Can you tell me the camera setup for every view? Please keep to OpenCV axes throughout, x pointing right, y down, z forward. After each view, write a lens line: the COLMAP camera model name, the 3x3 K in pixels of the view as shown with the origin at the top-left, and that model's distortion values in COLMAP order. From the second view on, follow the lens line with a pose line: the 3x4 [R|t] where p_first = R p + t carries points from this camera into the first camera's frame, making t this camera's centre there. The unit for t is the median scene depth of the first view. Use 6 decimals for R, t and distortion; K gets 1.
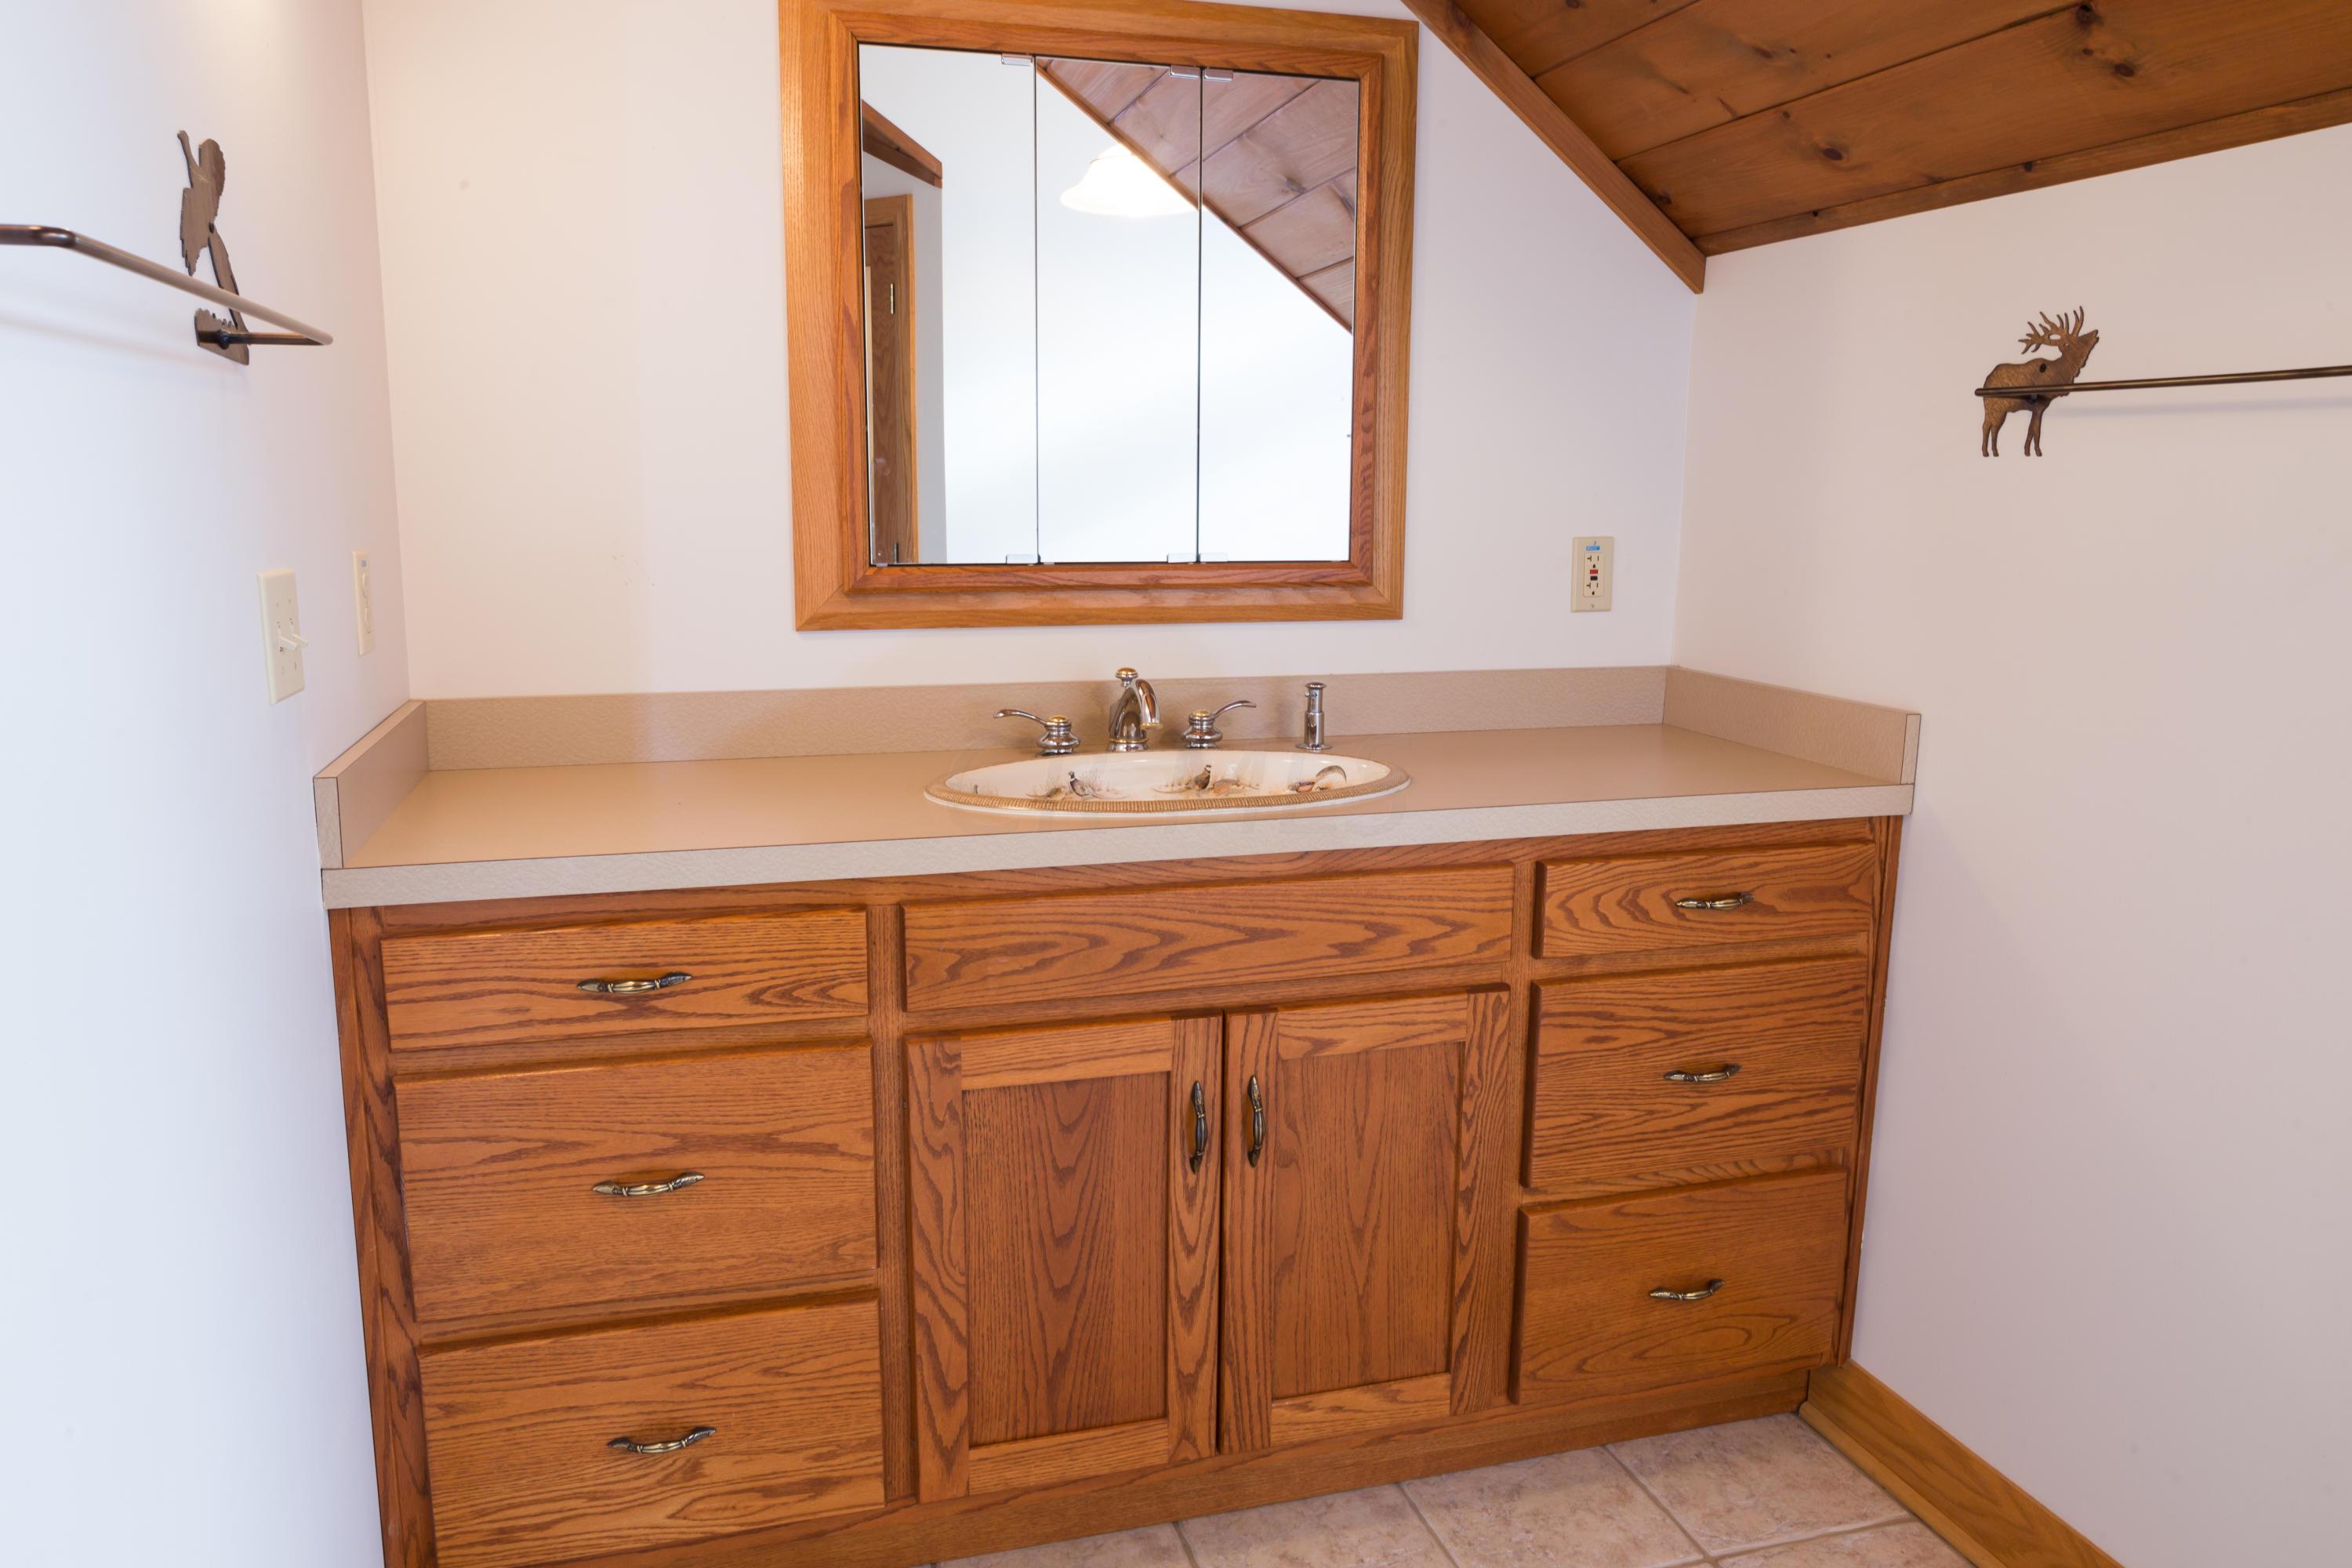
lens RADIAL K [[1629.2, 0, 1172.4], [0, 1629.2, 775.0], [0, 0, 1]] dist [-0.050062, 0.042507]
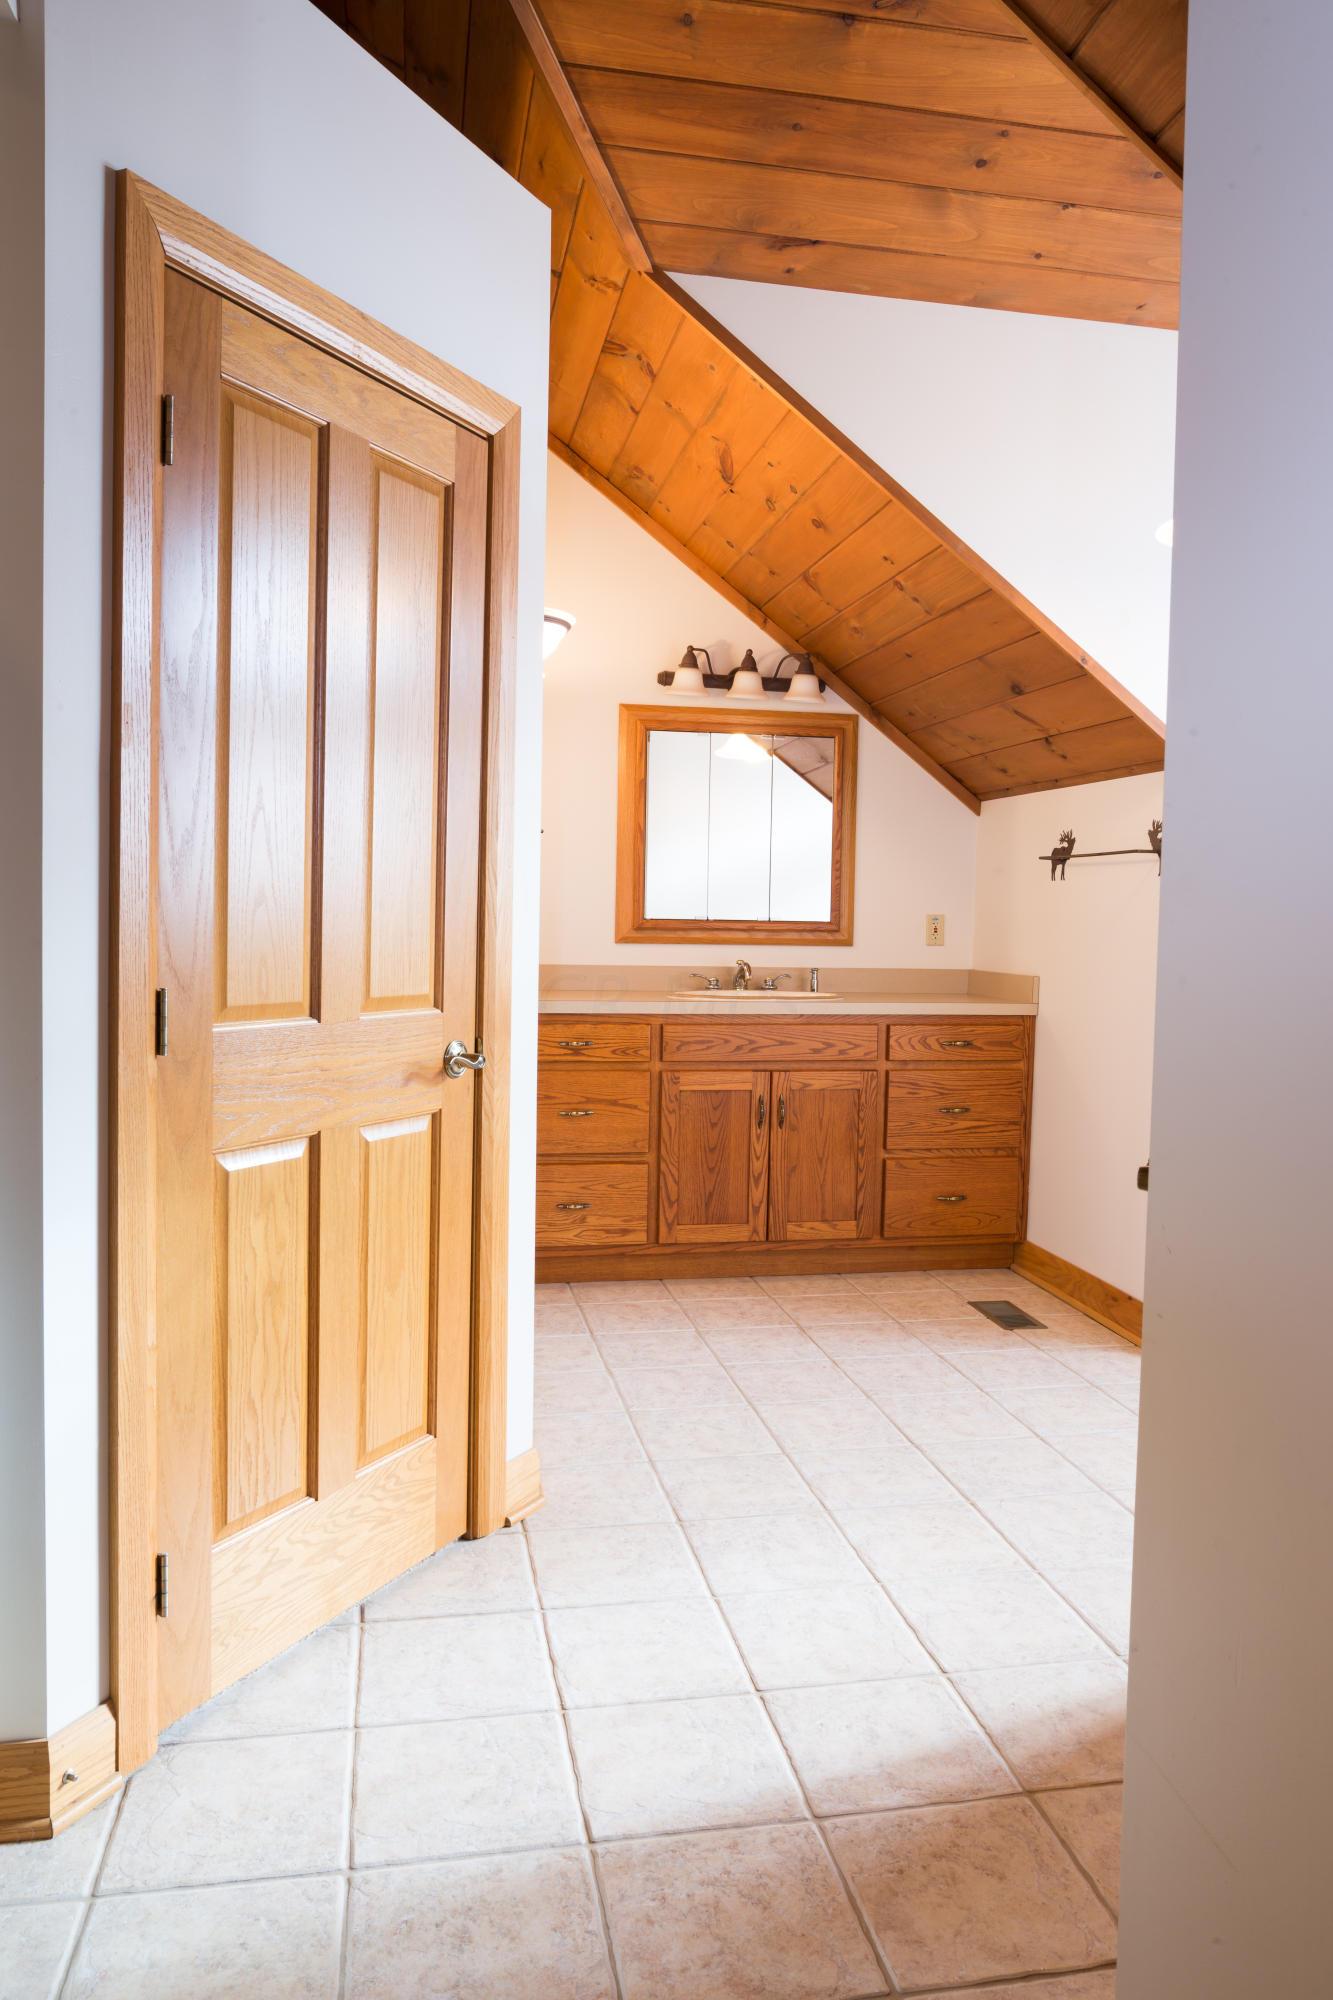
lens RADIAL K [[1385.4, 0, 666.5], [0, 1385.4, 1000.0], [0, 0, 1]] dist [-0.050062, 0.042507]
pose [[0.995750, 0.017211, -0.090471, 0.062058], [-0.027731, 0.992821, -0.116349, 0.289431], [0.087819, 0.118363, 0.989079, -1.329552]]
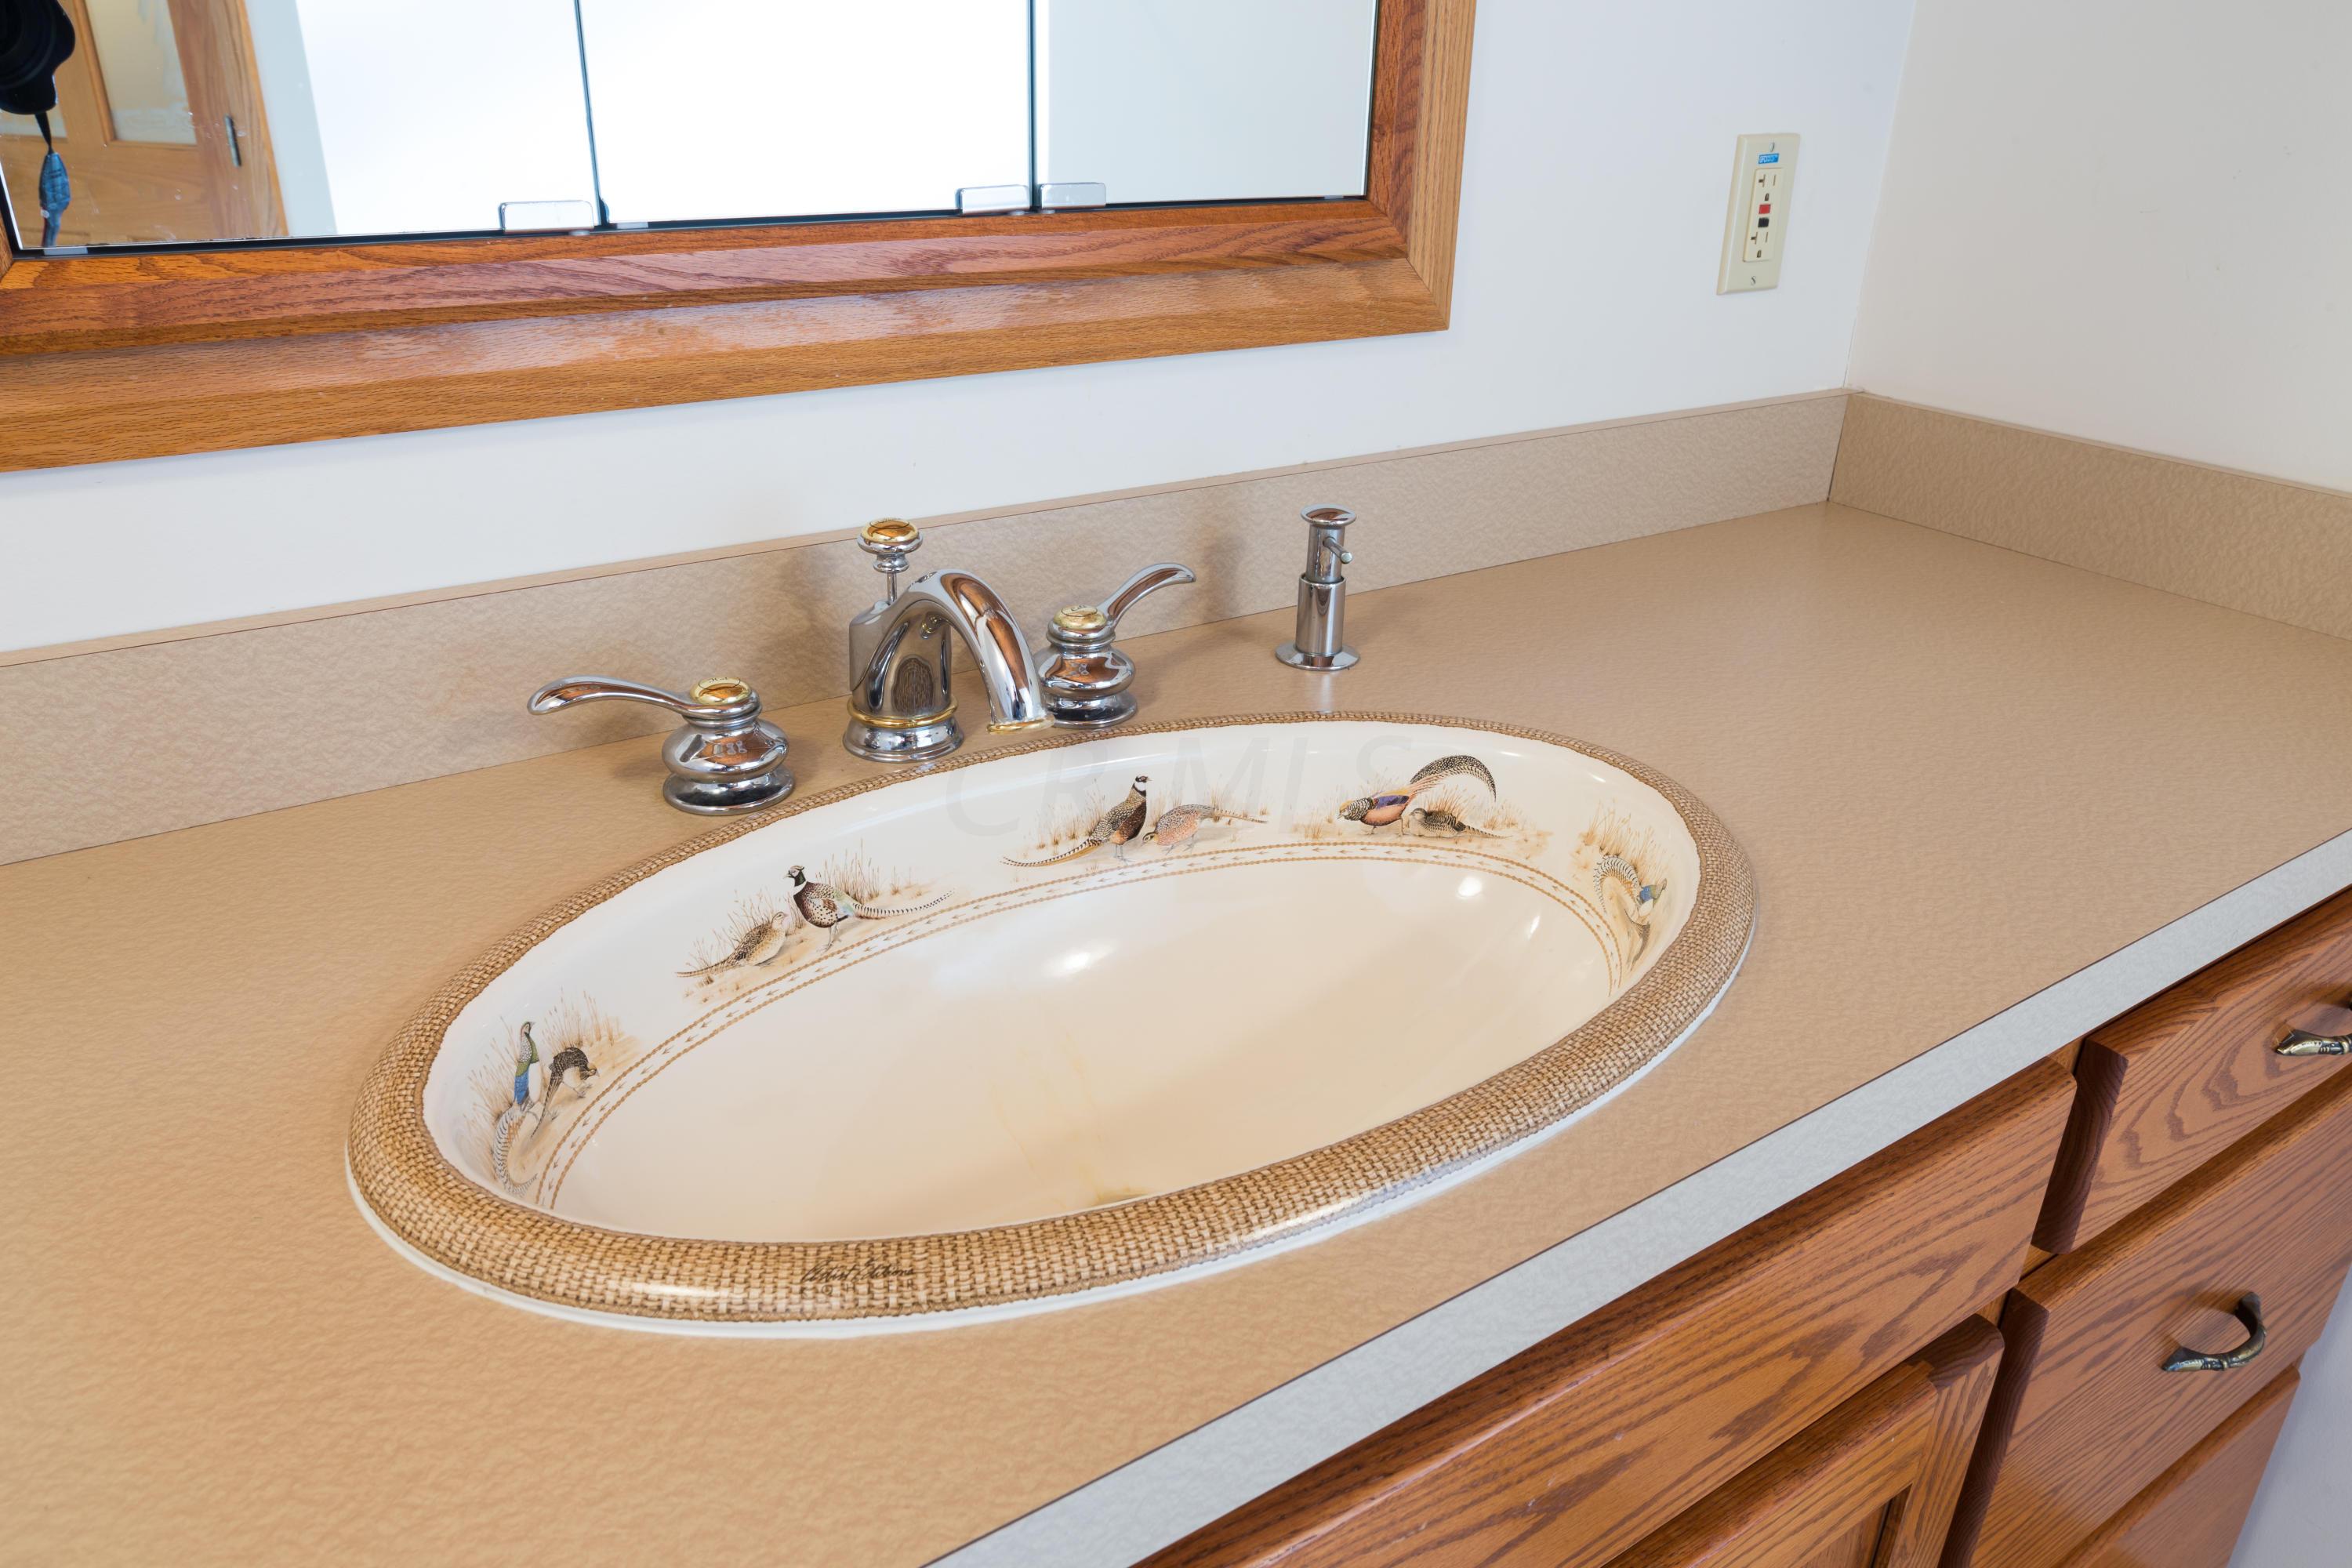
lens RADIAL K [[1629.2, 0, 1172.4], [0, 1629.2, 775.0], [0, 0, 1]] dist [-0.050062, 0.042507]
pose [[0.951191, -0.112816, 0.287242, -0.088979], [0.037950, 0.966480, 0.253920, -0.113750], [-0.306260, -0.230625, 0.923589, 0.710733]]
